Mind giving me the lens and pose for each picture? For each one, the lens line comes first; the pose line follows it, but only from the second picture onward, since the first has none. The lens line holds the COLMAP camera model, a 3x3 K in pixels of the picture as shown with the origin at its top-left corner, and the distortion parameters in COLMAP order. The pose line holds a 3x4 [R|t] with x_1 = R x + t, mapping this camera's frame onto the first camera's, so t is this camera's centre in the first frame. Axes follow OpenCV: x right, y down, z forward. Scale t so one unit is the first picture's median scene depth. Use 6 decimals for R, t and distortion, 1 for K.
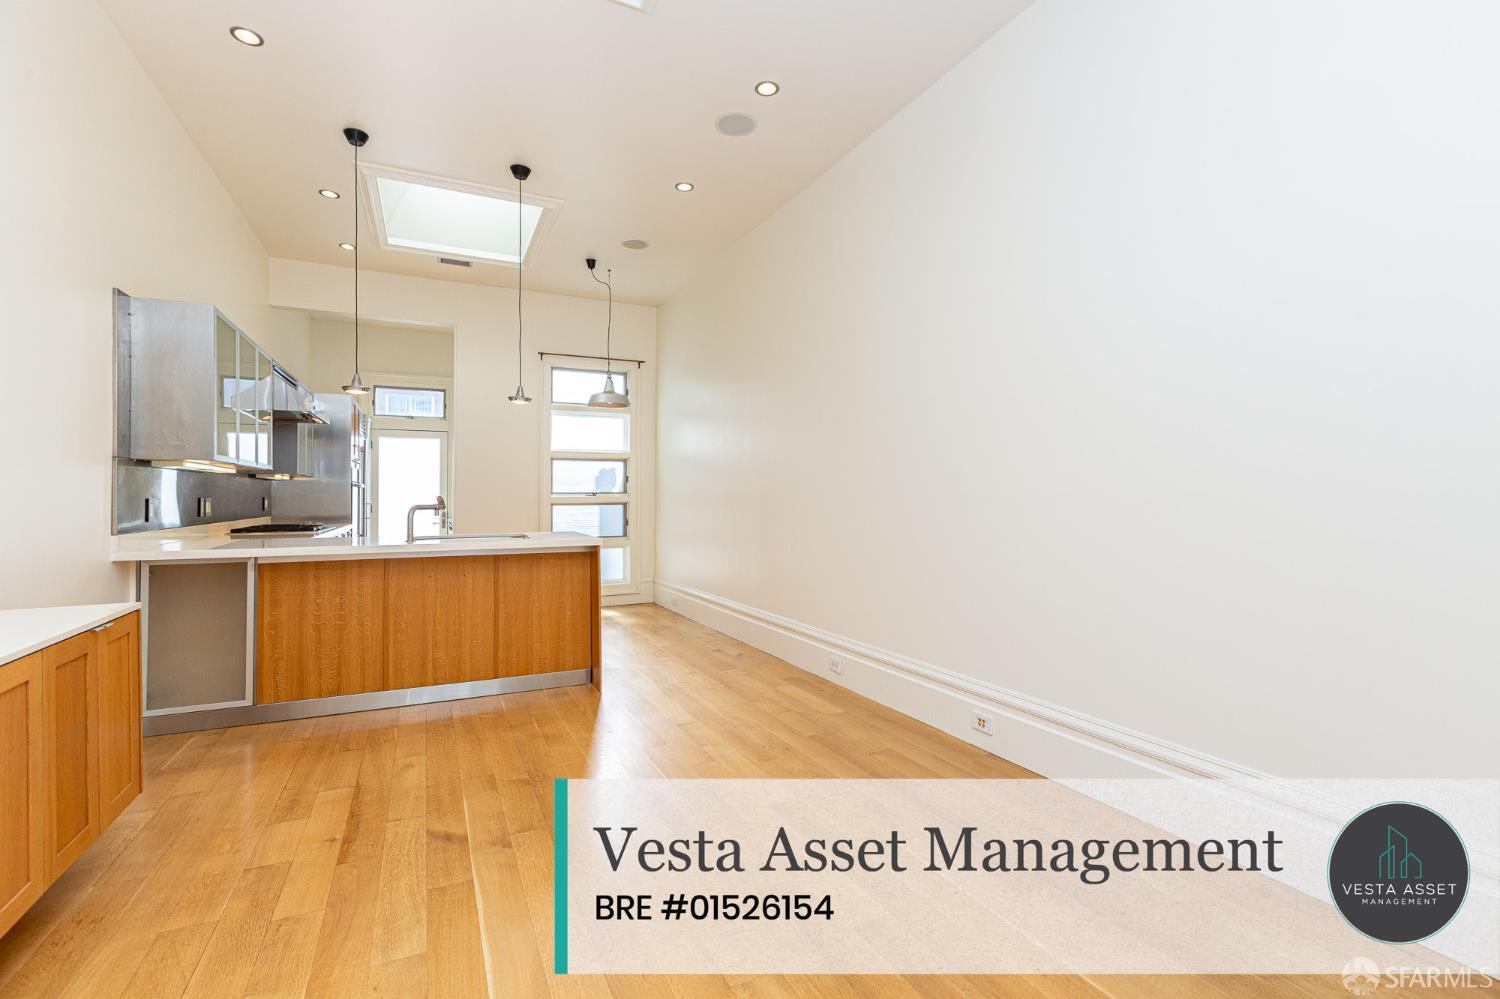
lens RADIAL K [[664.9, 0, 745.9], [0, 664.9, 500.7], [0, 0, 1]] dist [0.004768, 0.000455]
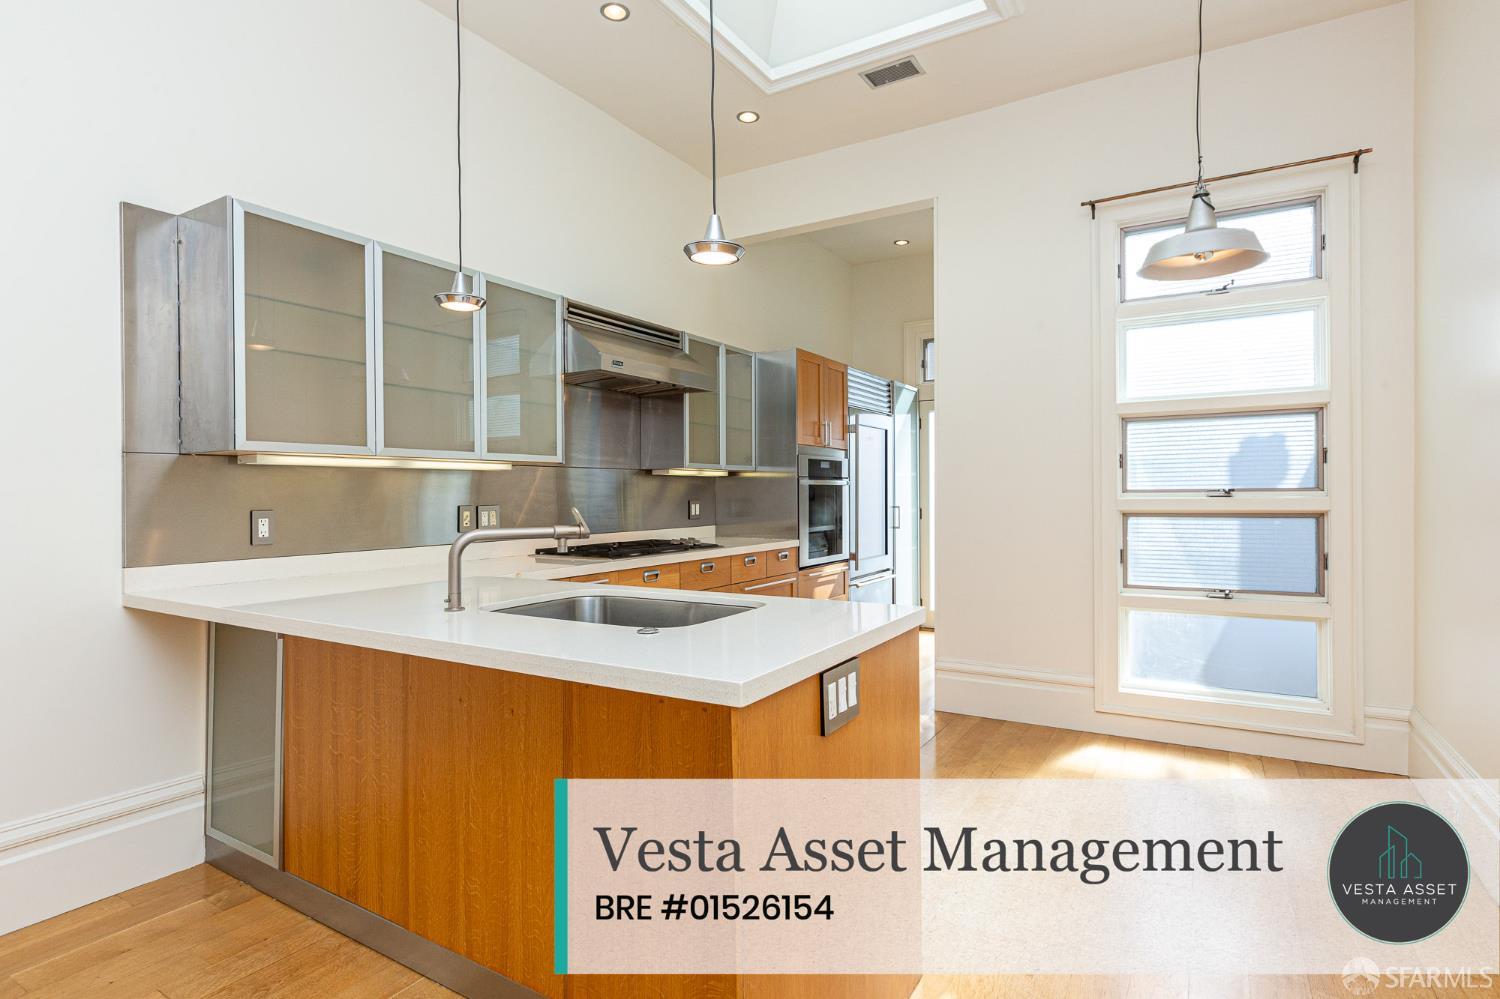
lens RADIAL K [[756.9, 0, 753.3], [0, 756.9, 498.5], [0, 0, 1]] dist [-0.000218, 0.000137]
pose [[0.549839, 0.002834, -0.835266, 0.023389], [0.001789, 0.999988, 0.004571, -0.011665], [0.835268, -0.004008, 0.549828, 0.611390]]
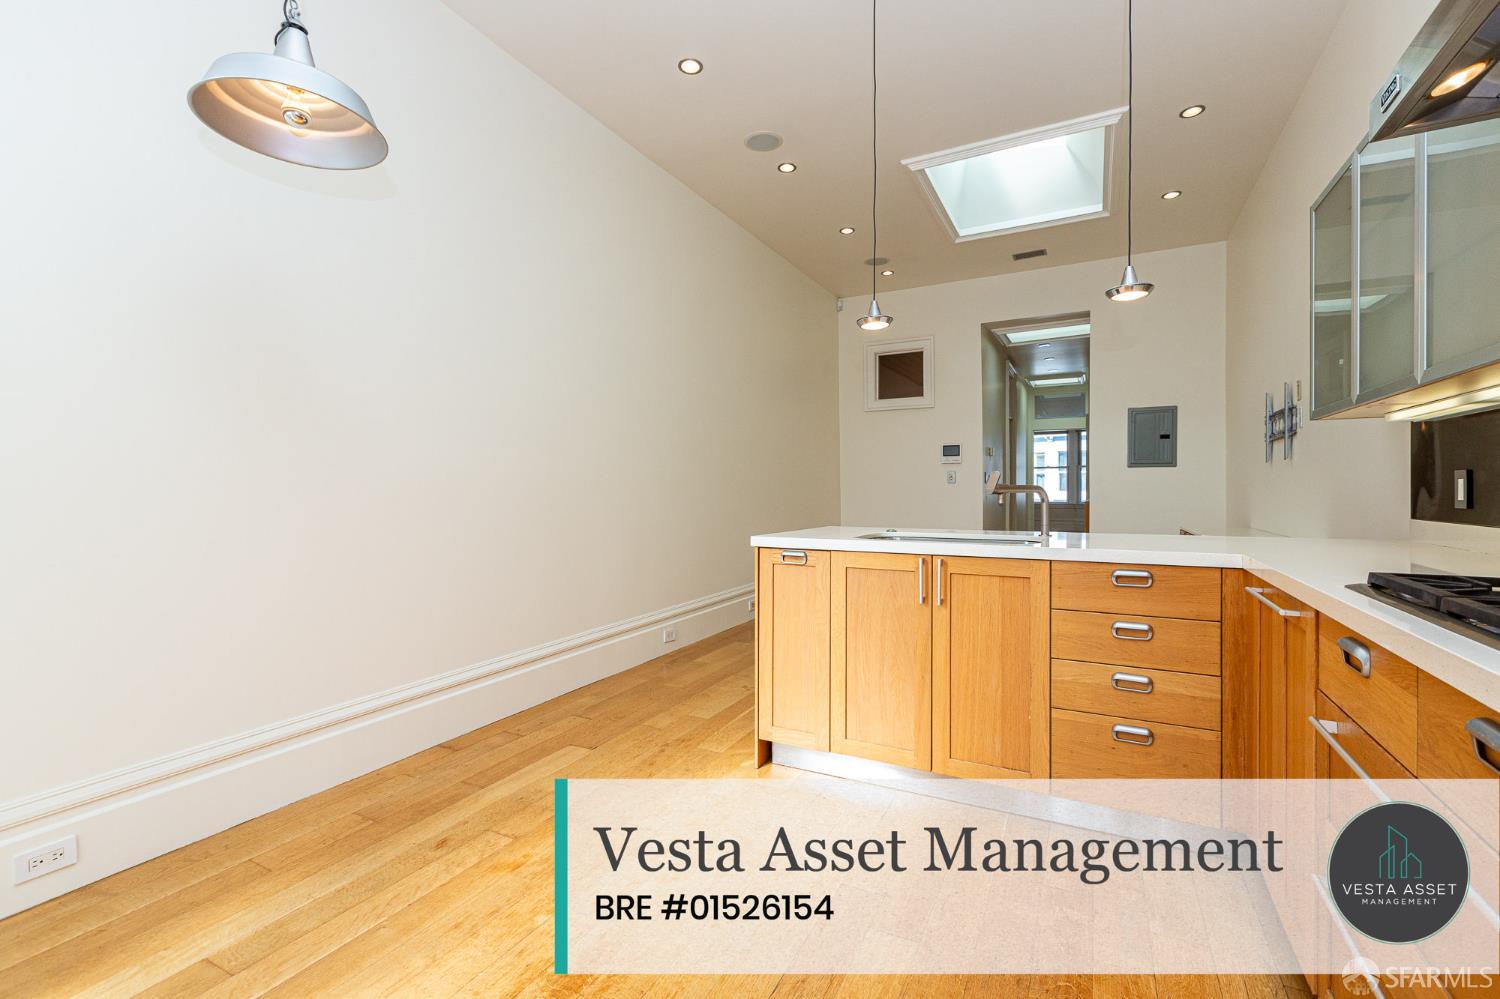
lens RADIAL K [[664.9, 0, 746.5], [0, 664.9, 495.6], [0, 0, 1]] dist [0.004768, 0.000455]
pose [[-0.598265, -0.003170, 0.801292, -0.606065], [0.010382, 0.999878, 0.011708, 0.004040], [-0.801231, 0.015324, -0.598159, 1.155874]]
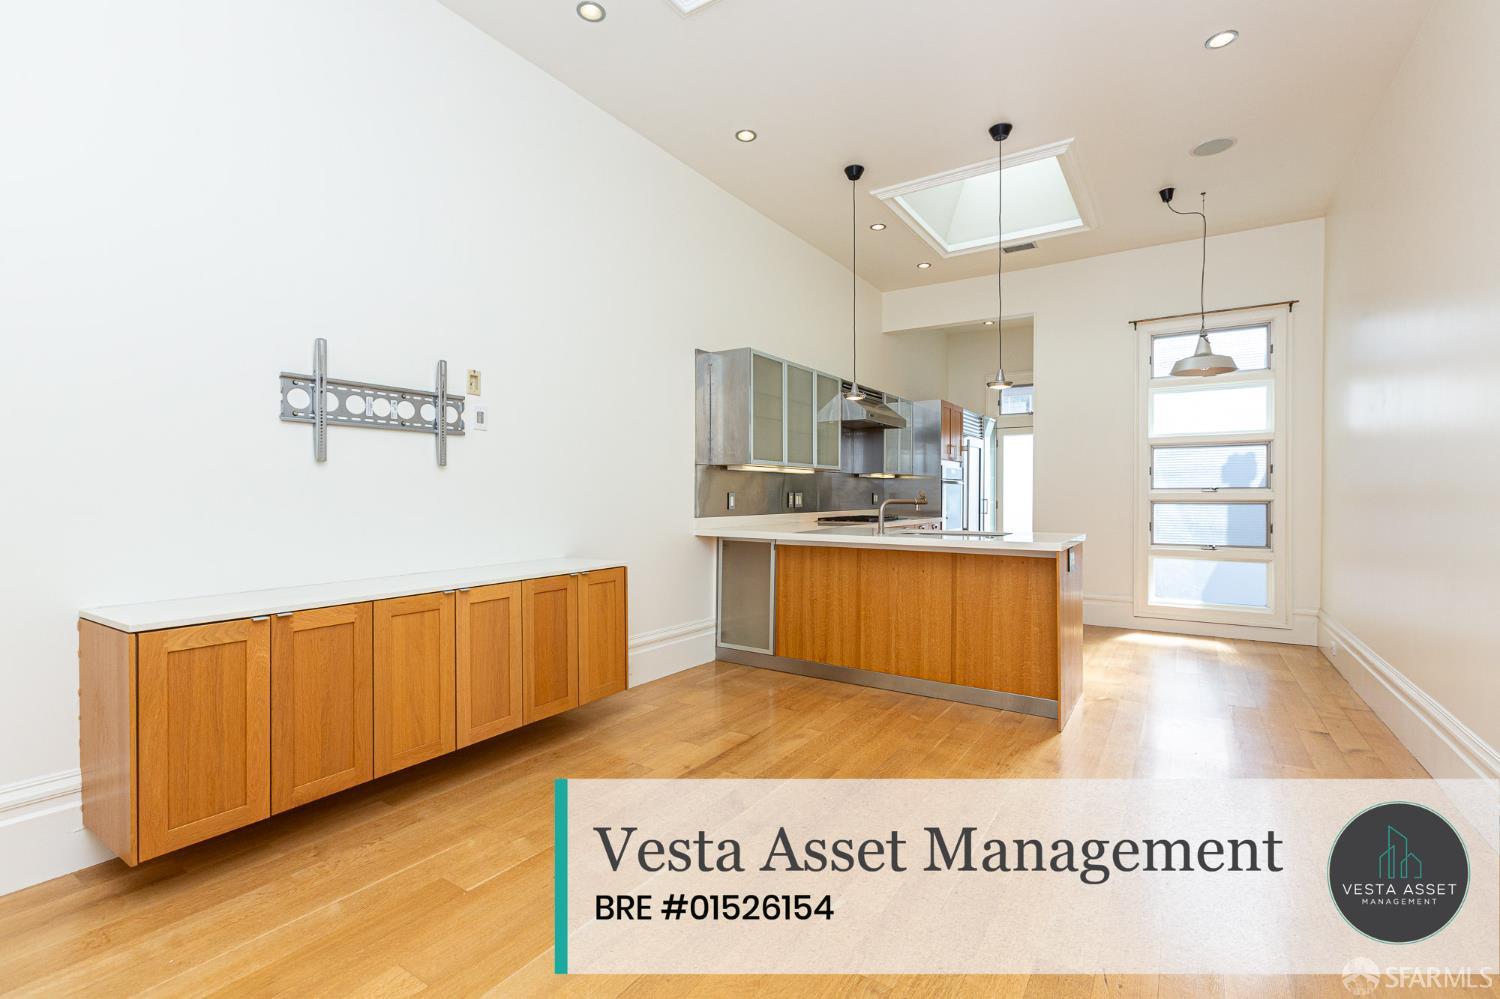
lens RADIAL K [[664.9, 0, 748.9], [0, 664.9, 498.8], [0, 0, 1]] dist [0.004768, 0.000455]
pose [[0.518412, 0.007943, -0.855094, 0.200601], [-0.007065, 0.999963, 0.005005, 0.001127], [0.855102, 0.003447, 0.518449, 0.186065]]
